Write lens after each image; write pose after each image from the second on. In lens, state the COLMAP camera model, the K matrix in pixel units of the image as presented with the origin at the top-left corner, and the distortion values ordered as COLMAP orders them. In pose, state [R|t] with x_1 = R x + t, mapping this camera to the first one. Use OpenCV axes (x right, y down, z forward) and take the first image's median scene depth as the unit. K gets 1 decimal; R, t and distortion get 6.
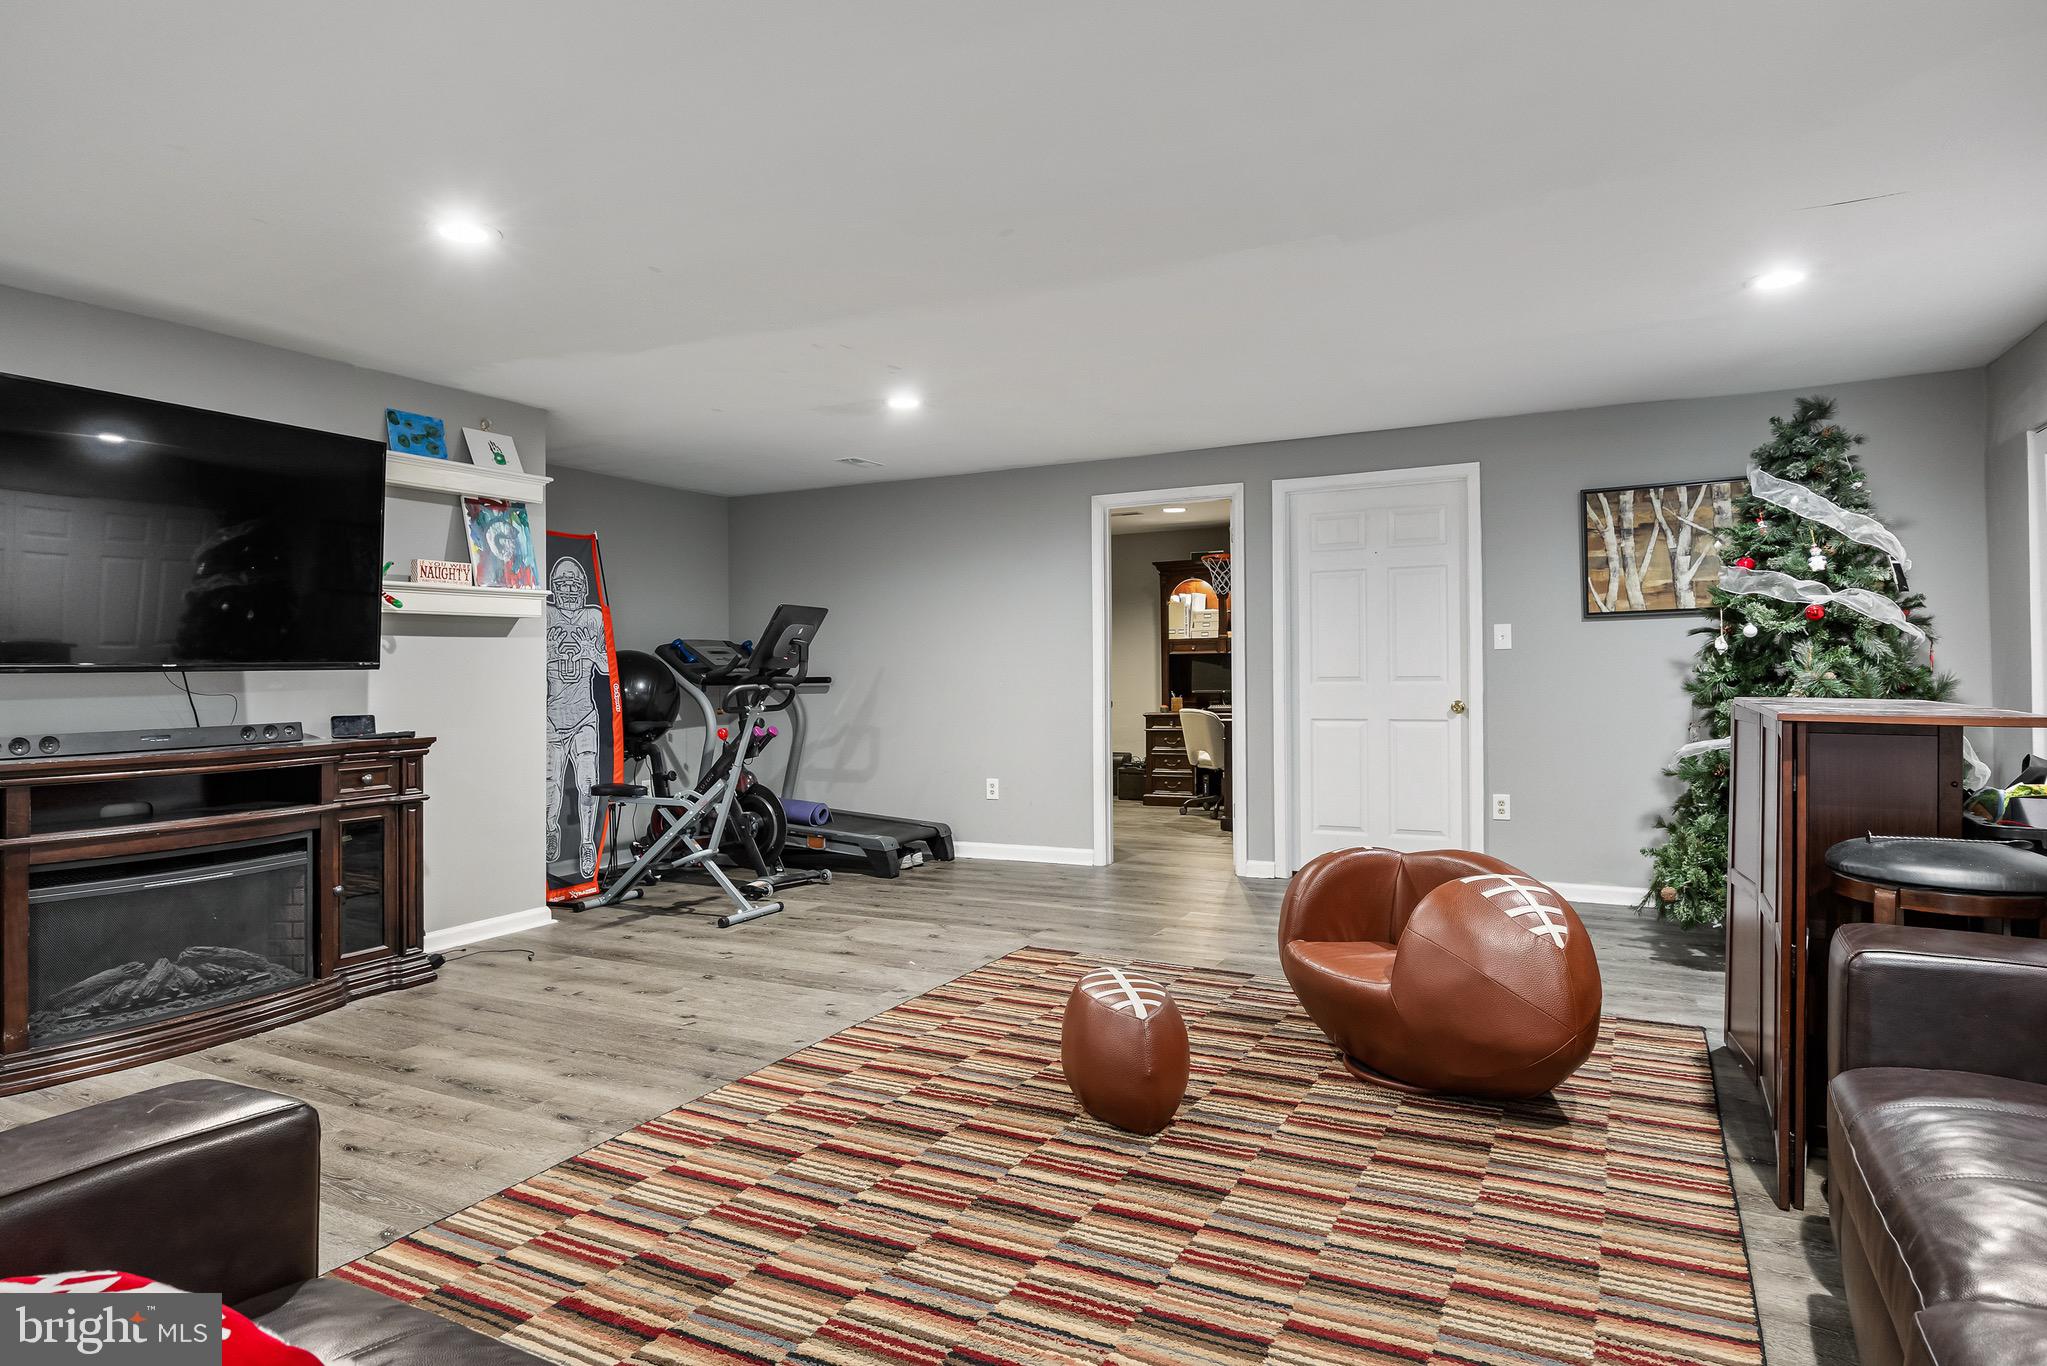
lens RADIAL K [[1167.1, 0, 1023.5], [0, 1167.1, 683.0], [0, 0, 1]] dist [-0.004830, -0.000897]
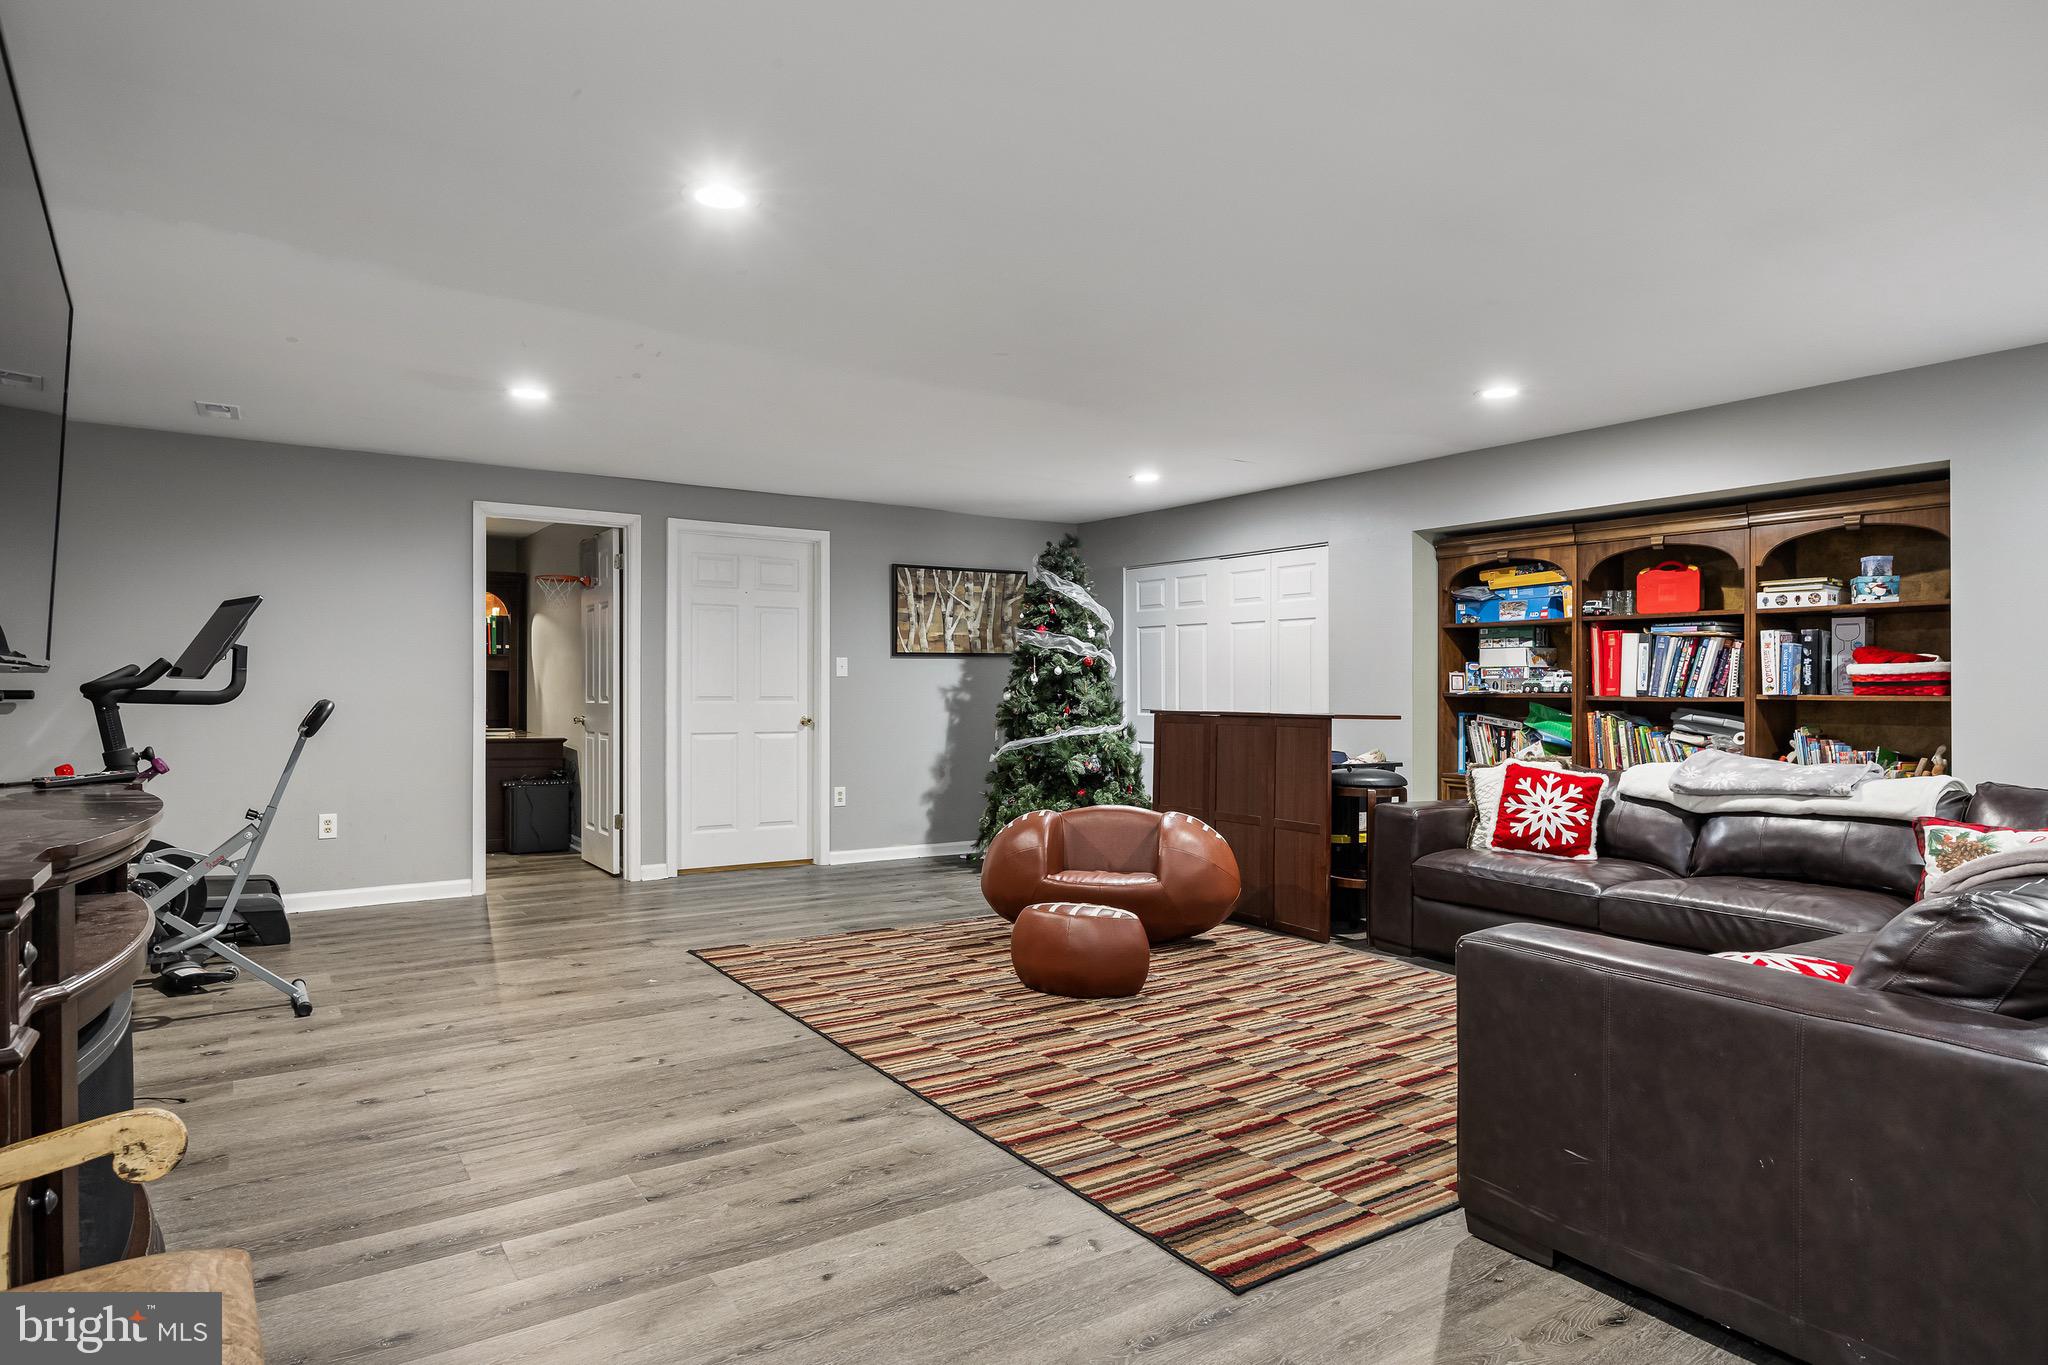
lens RADIAL K [[1151.6, 0, 1015.6], [0, 1151.6, 737.0], [0, 0, 1]] dist [-0.000599, -0.000101]
pose [[0.479851, -0.024176, 0.877017, -0.910554], [-0.001475, 0.999597, 0.028362, 0.002843], [-0.877349, -0.014904, 0.479621, 0.290211]]
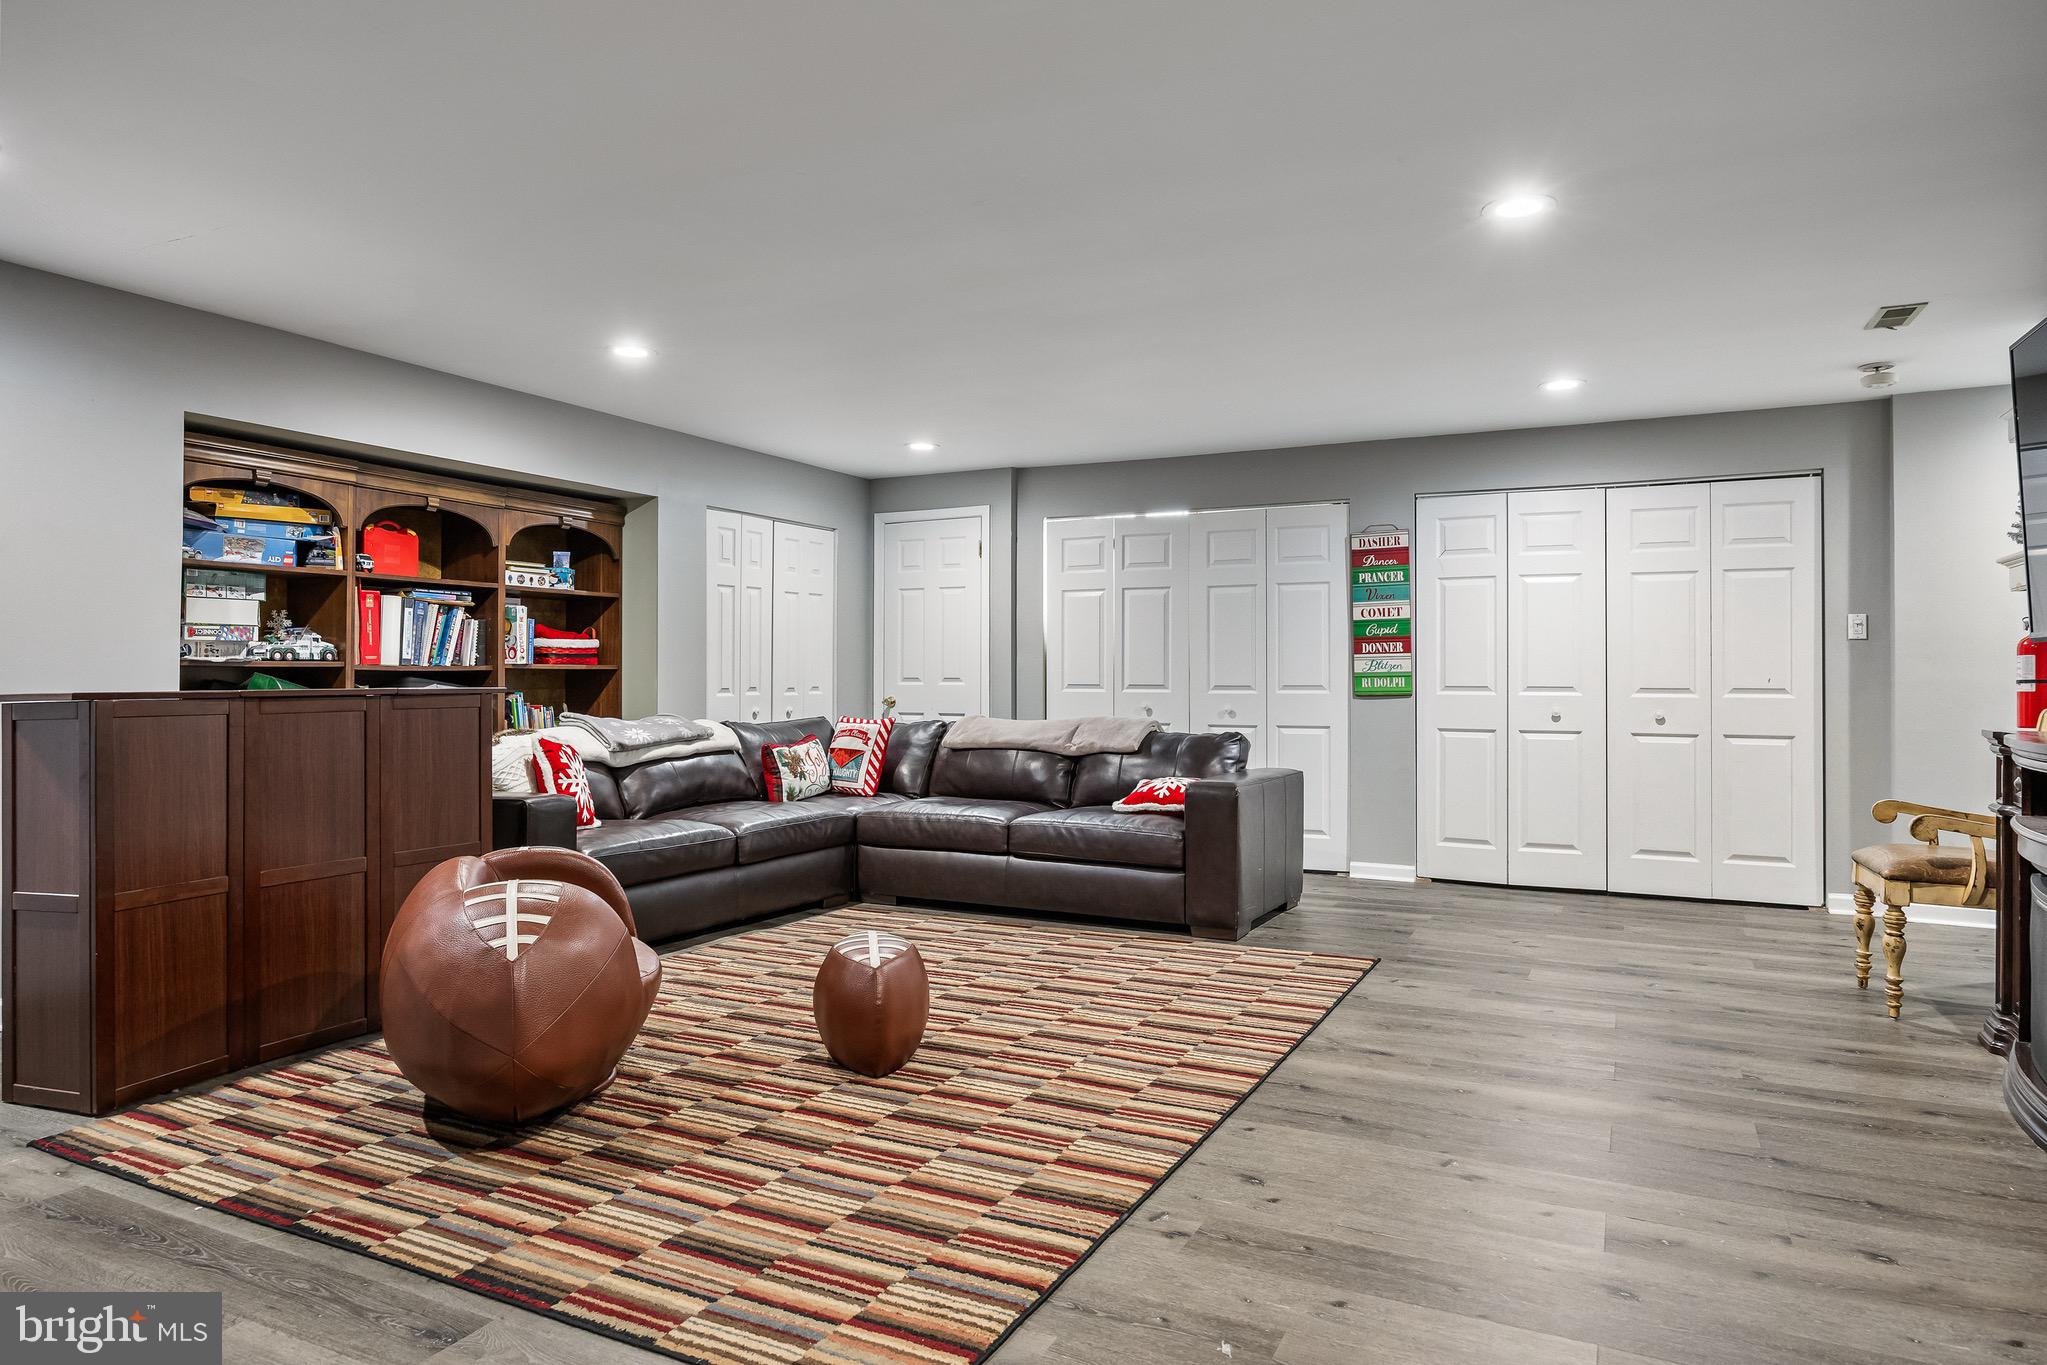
lens RADIAL K [[1238.2, 0, 1025.7], [0, 1238.2, 672.0], [0, 0, 1]] dist [-0.010951, -0.001457]
pose [[-0.999839, 0.012534, -0.012836, -0.035388], [0.012480, 0.999913, 0.004329, 0.002145], [0.012889, 0.004168, -0.999908, 1.621699]]
